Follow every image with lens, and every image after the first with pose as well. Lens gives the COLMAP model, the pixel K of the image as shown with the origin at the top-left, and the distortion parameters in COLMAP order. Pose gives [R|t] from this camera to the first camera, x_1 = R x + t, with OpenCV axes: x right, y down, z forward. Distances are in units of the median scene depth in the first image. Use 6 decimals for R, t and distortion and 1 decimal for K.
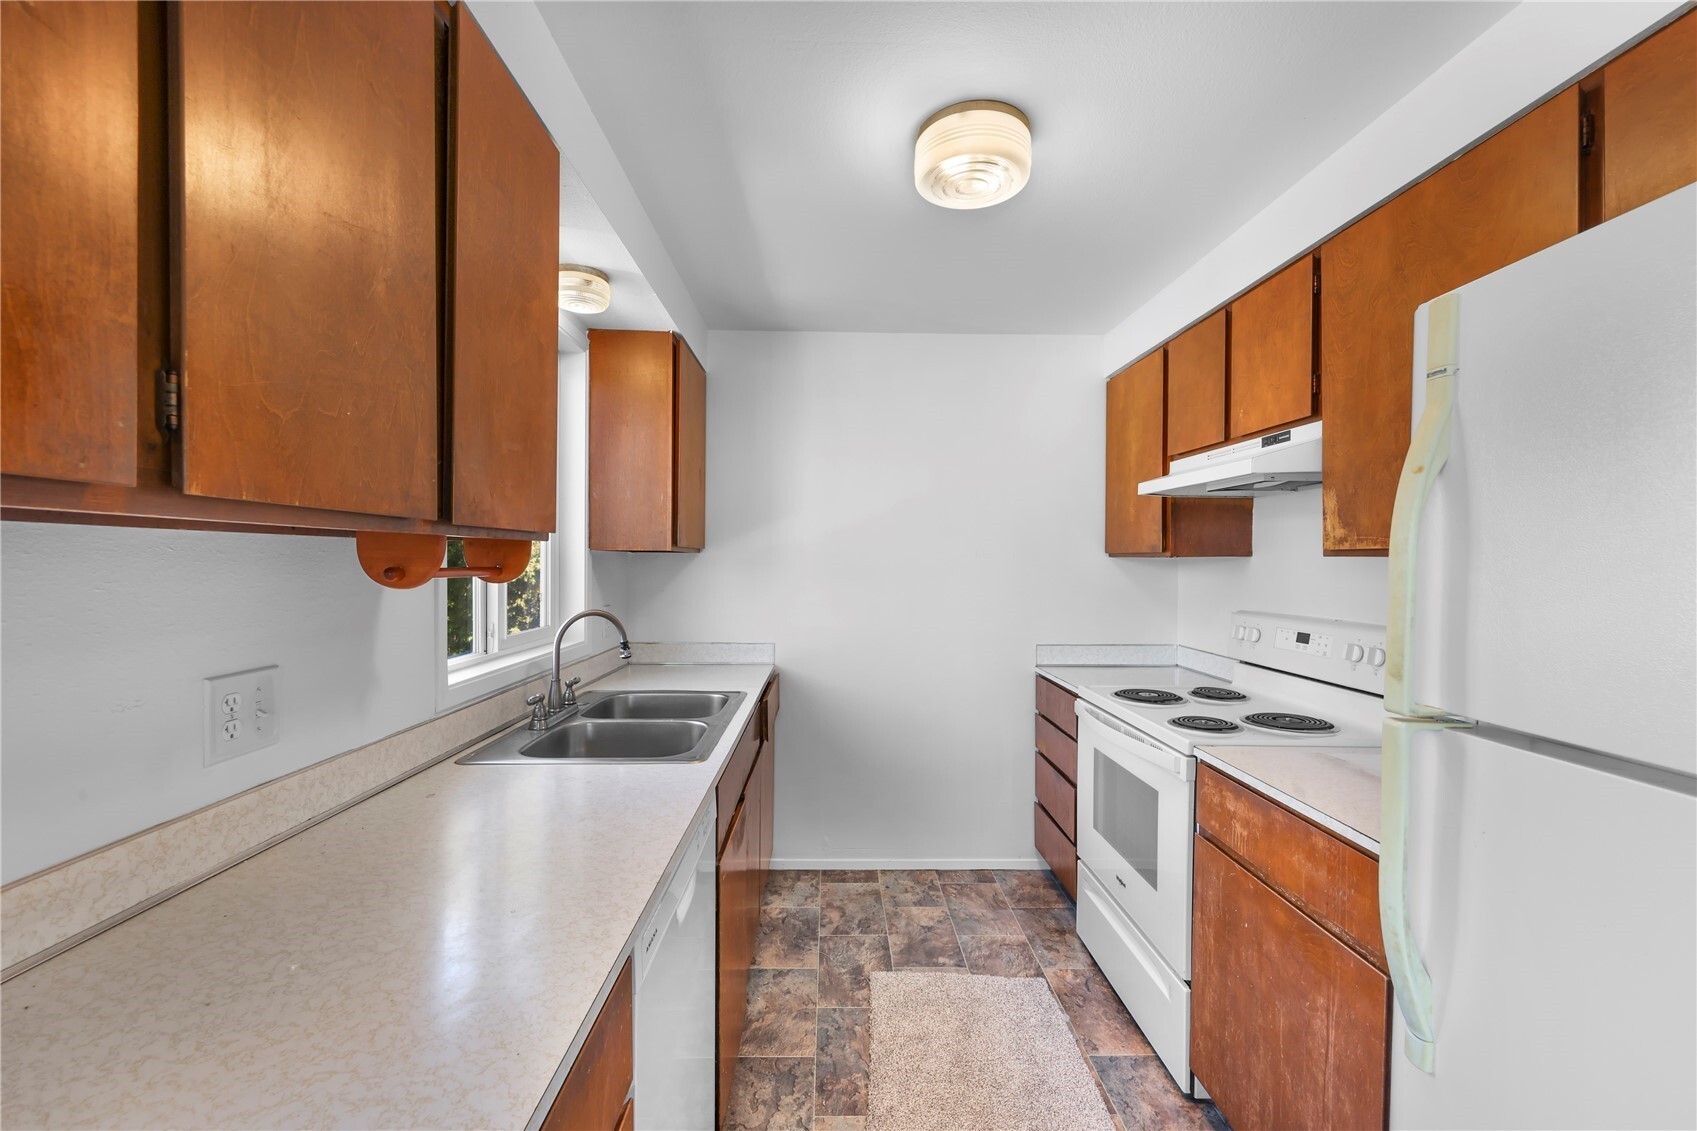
lens RADIAL K [[712.2, 0, 846.4], [0, 712.2, 561.3], [0, 0, 1]] dist [0.000408, 0.000010]
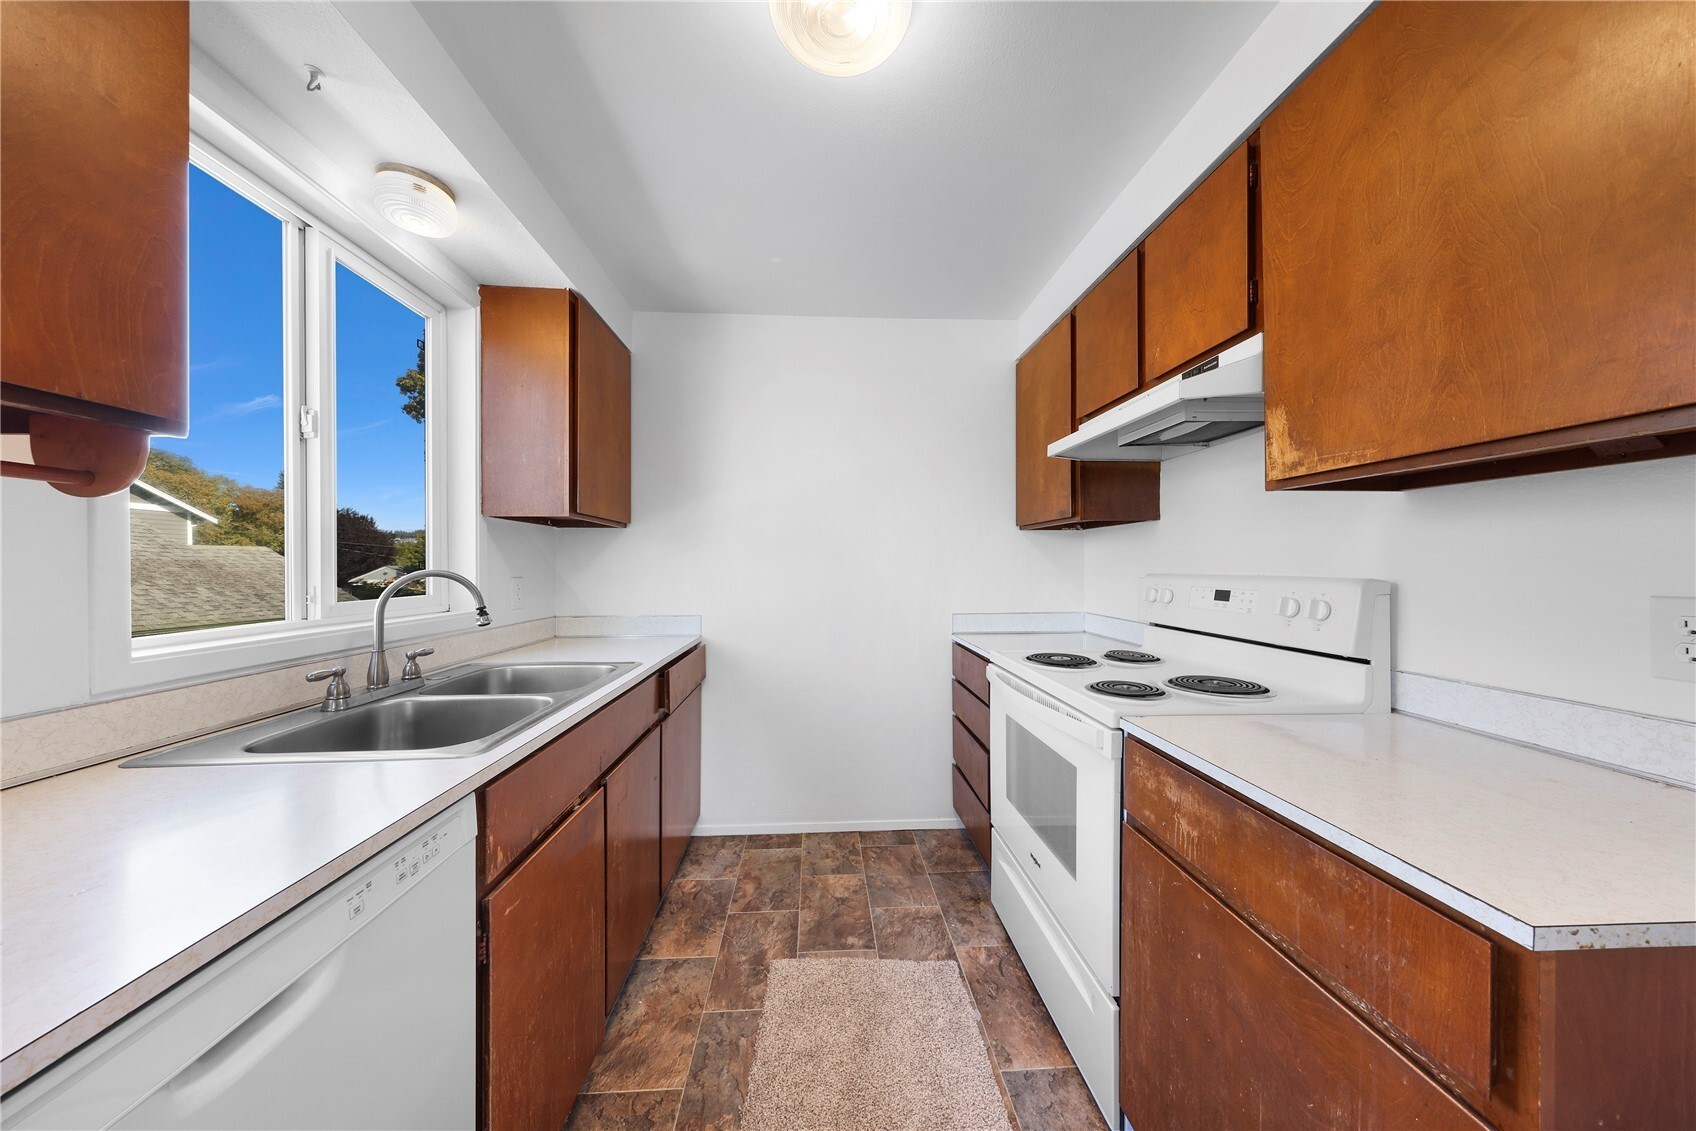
lens RADIAL K [[531.4, 0, 849.3], [0, 531.4, 563.0], [0, 0, 1]] dist [0.001144, 0.000039]
pose [[0.999246, -0.008158, 0.037951, 0.122502], [0.008424, 0.999941, -0.006861, 0.066103], [-0.037893, 0.007175, 0.999256, 0.319347]]
